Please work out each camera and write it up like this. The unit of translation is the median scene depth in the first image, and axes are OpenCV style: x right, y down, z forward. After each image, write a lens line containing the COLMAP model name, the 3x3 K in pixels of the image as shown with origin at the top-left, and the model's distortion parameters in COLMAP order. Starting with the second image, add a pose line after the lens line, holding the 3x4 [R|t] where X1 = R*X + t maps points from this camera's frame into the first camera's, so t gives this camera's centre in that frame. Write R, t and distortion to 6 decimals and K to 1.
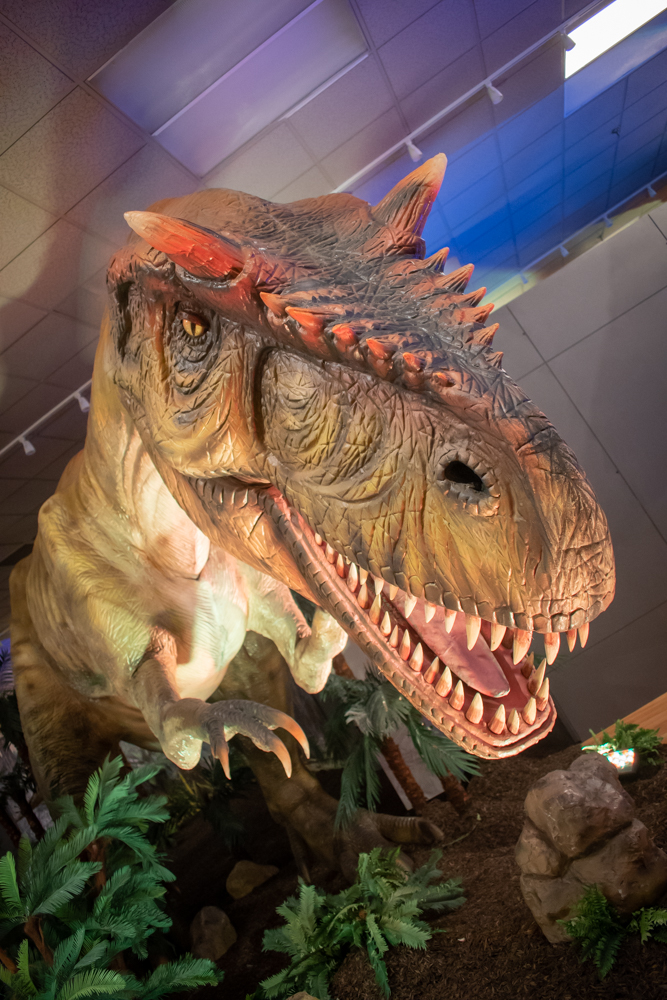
lens RADIAL K [[793.0, 0, 332.7], [0, 793.0, 498.7], [0, 0, 1]] dist [-0.043864, 0.001036]
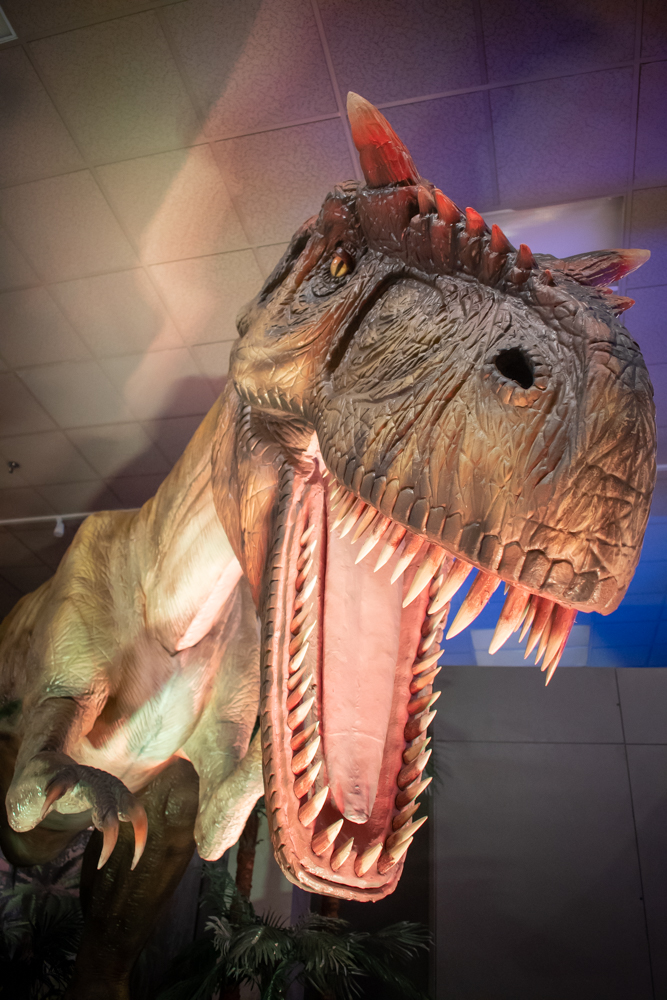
lens RADIAL K [[793.0, 0, 334.2], [0, 793.0, 500.3], [0, 0, 1]] dist [-0.043864, 0.001036]
pose [[0.822400, 0.506302, -0.259455, 0.286124], [-0.568868, 0.737393, -0.364198, 0.464574], [0.006926, 0.447112, 0.894451, 0.325023]]
